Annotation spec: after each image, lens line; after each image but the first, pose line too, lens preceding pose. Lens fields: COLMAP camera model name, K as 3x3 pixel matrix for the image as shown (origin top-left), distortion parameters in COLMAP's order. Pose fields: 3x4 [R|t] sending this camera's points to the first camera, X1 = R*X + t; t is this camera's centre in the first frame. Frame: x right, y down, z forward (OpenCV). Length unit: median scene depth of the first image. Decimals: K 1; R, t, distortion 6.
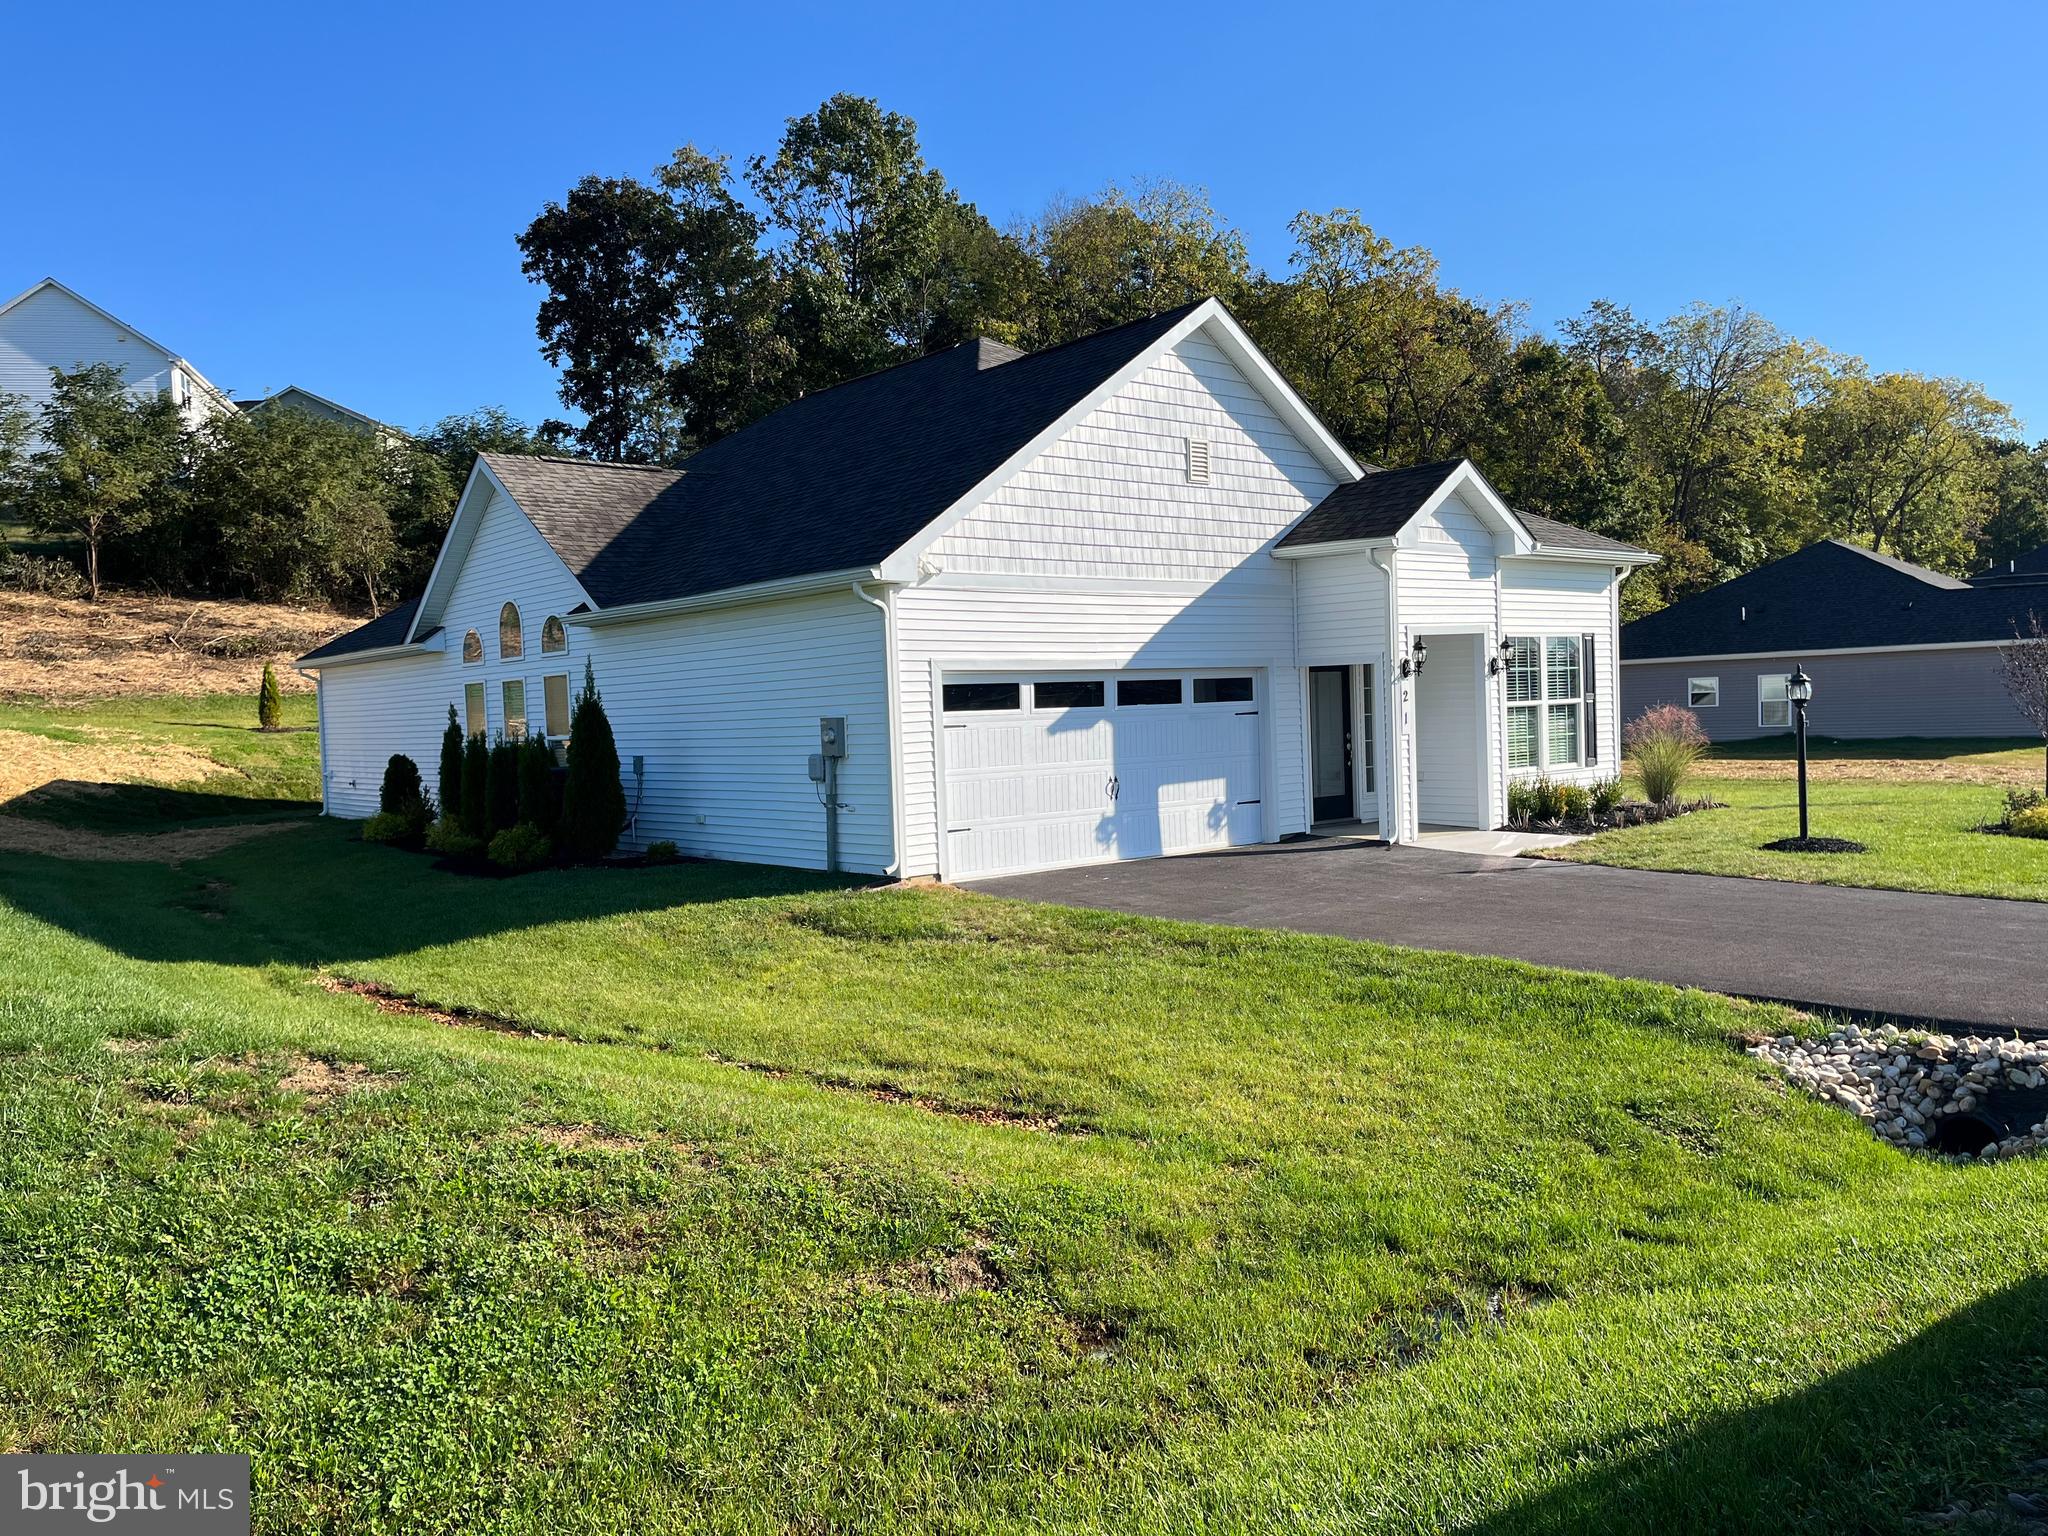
lens RADIAL K [[1579.2, 0, 1032.0], [0, 1579.2, 794.6], [0, 0, 1]] dist [0.007394, 0.003162]
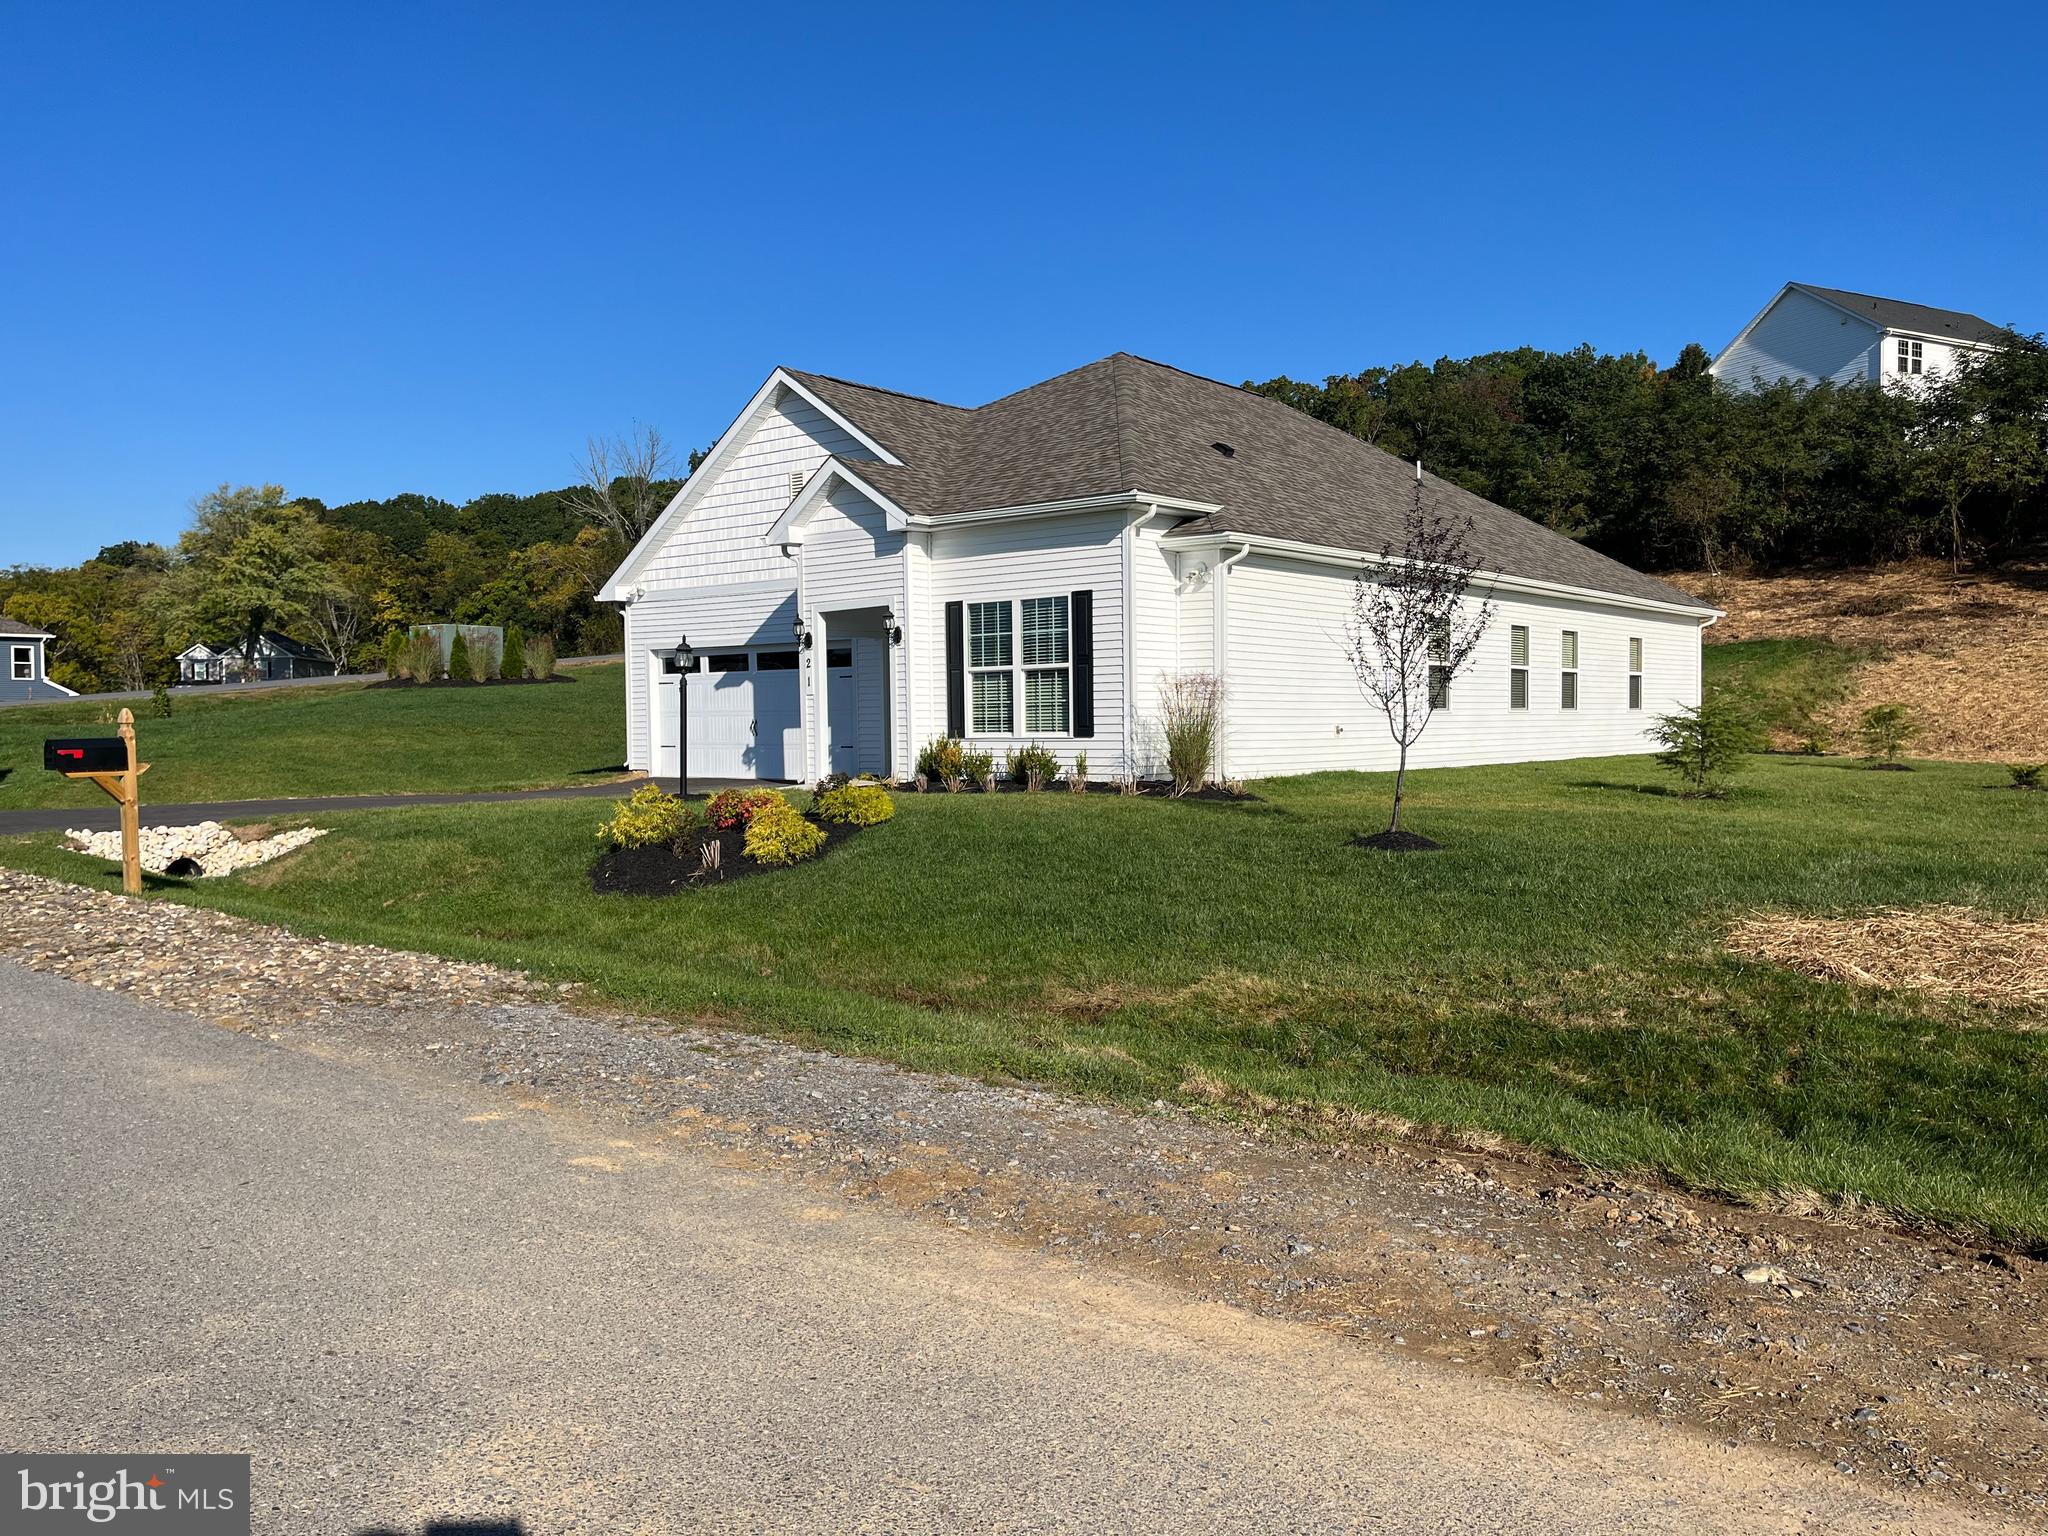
lens RADIAL K [[1579.2, 0, 1032.0], [0, 1579.2, 794.6], [0, 0, 1]] dist [0.007394, 0.003162]
pose [[0.193164, 0.081247, -0.977797, 1.452901], [-0.049313, 0.996110, 0.073027, -0.058546], [0.979927, 0.034112, 0.196419, 0.926800]]
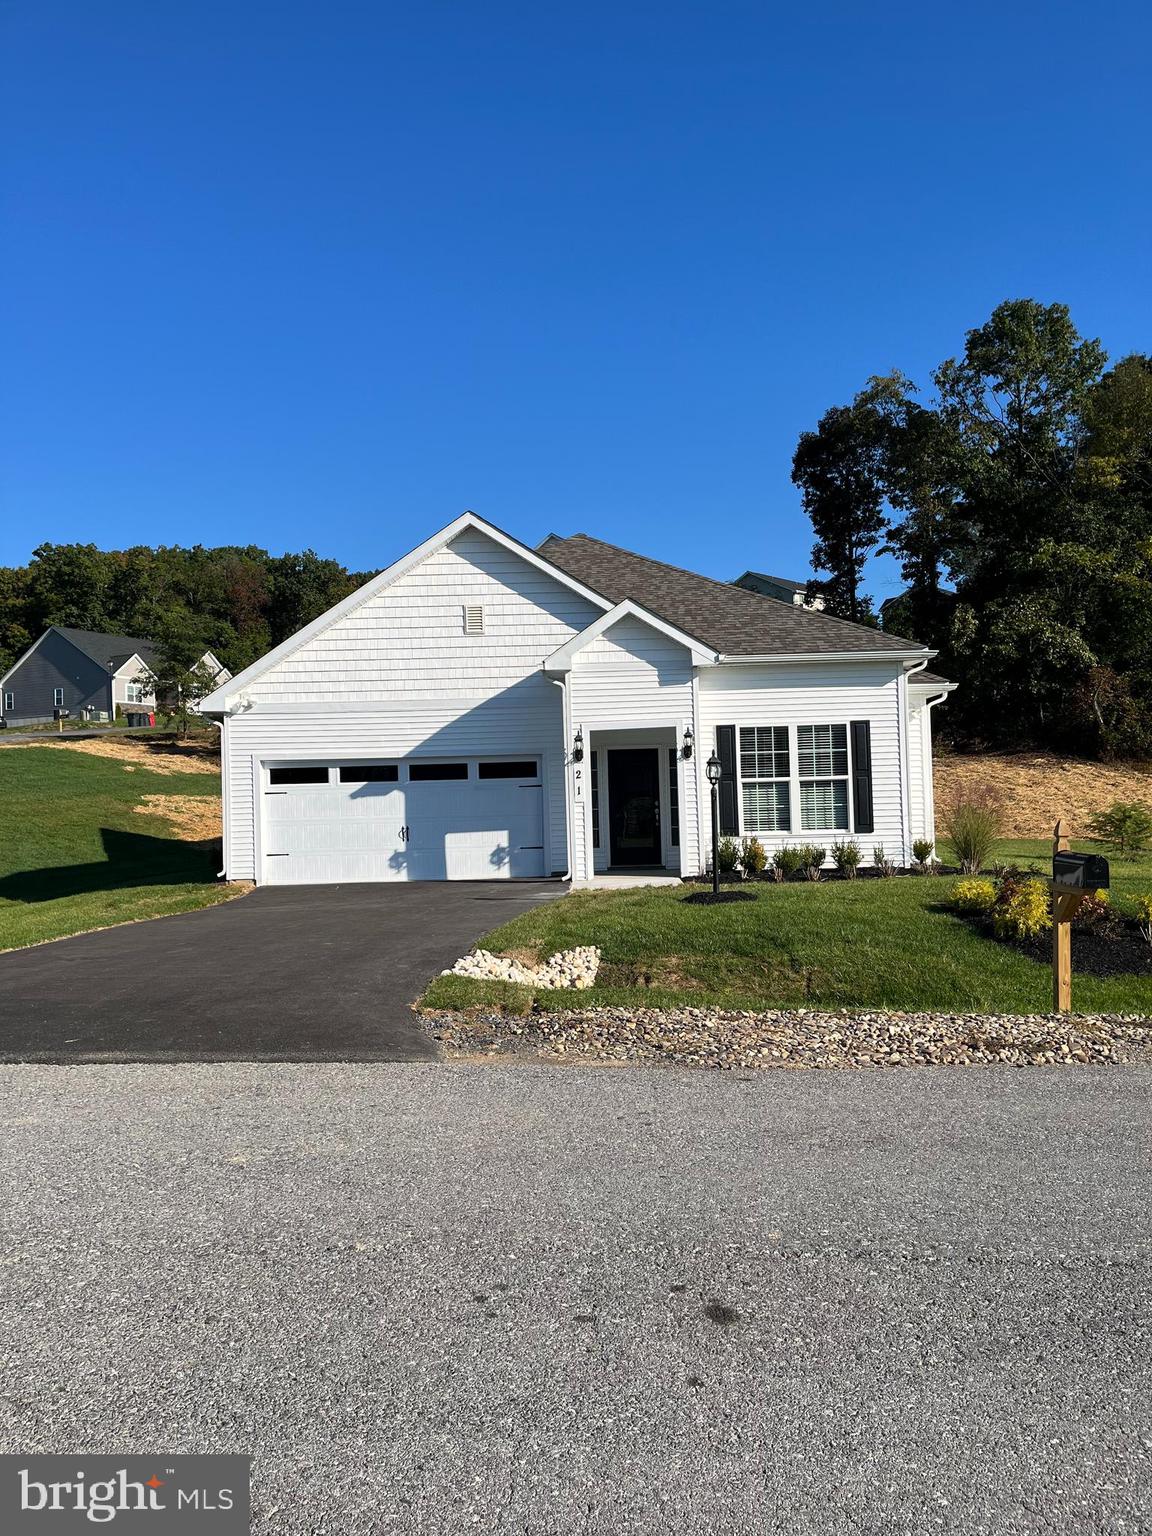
lens RADIAL K [[1162.0, 0, 577.0], [0, 1162.0, 773.2], [0, 0, 1]] dist [0.072801, -0.076612]
pose [[0.752433, 0.000844, -0.658668, 0.897417], [-0.036780, 0.998493, -0.040737, -0.022199], [0.657641, 0.054877, 0.751330, 0.234432]]
